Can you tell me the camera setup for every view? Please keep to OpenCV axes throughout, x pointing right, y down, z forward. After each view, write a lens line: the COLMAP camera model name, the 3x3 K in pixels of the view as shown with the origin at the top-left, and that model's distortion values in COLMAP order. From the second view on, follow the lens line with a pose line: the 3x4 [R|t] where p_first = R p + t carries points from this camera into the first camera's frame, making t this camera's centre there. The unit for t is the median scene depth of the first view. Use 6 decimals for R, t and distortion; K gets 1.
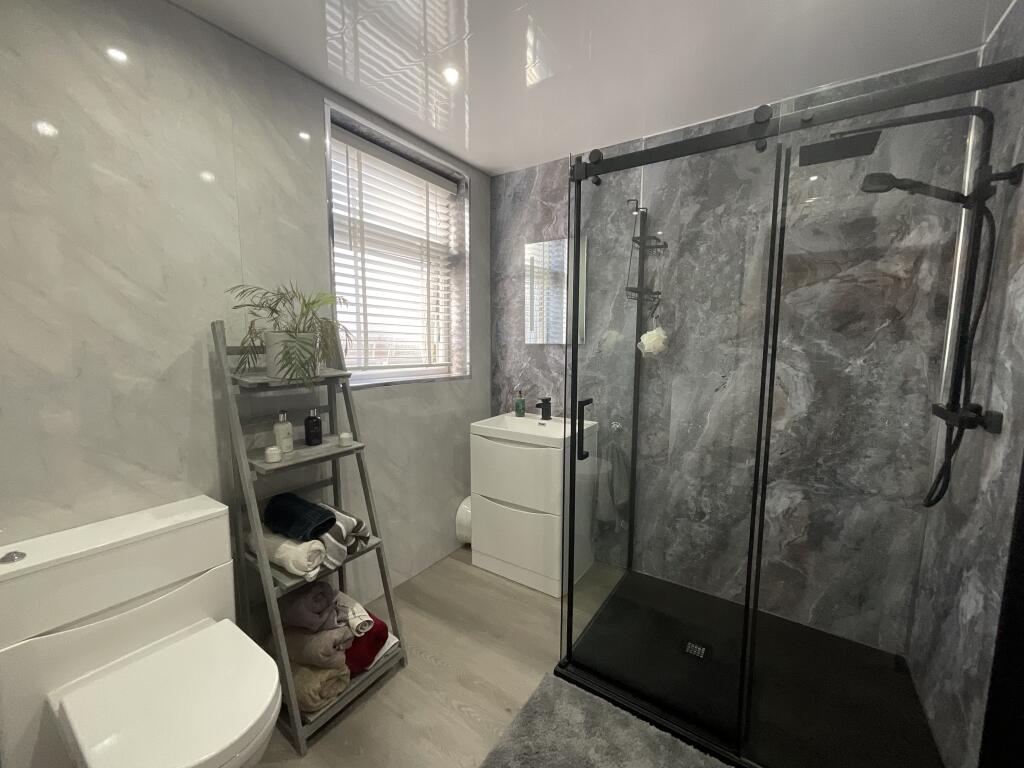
lens RADIAL K [[416.3, 0, 512.5], [0, 416.3, 384.1], [0, 0, 1]] dist [-0.001249, -0.000102]
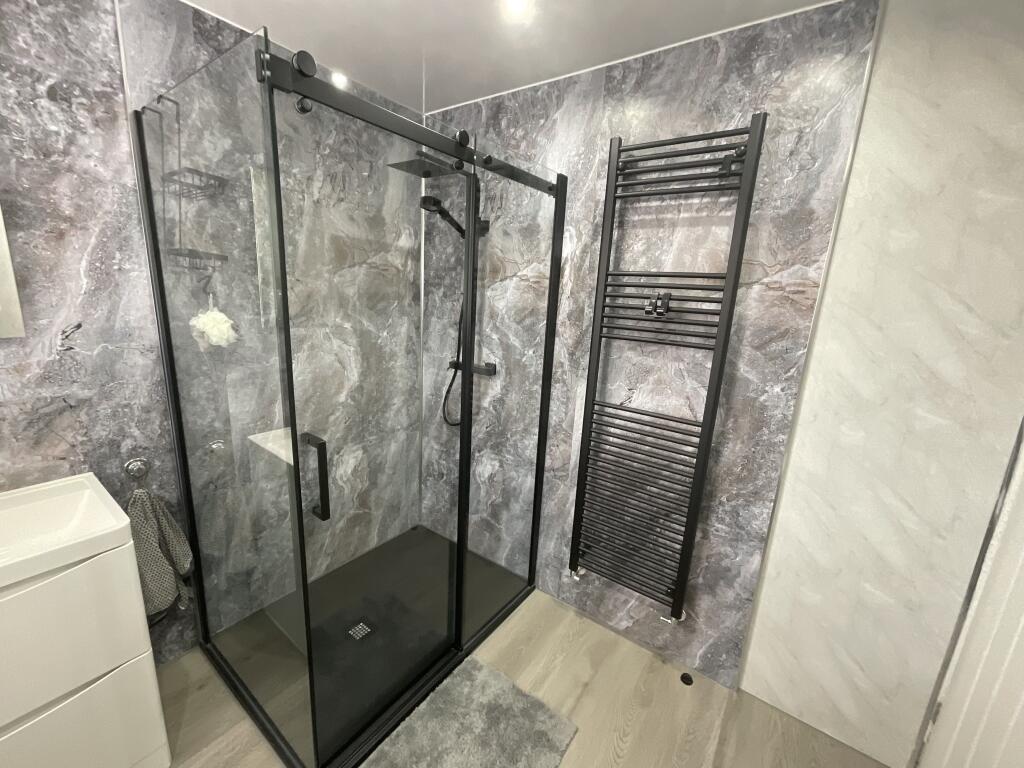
lens RADIAL K [[416.3, 0, 511.7], [0, 416.3, 384.6], [0, 0, 1]] dist [-0.001249, -0.000102]
pose [[0.041957, -0.227641, 0.972841, -0.393079], [0.059915, 0.972519, 0.224982, -0.156603], [-0.997321, 0.048848, 0.054443, 0.524526]]
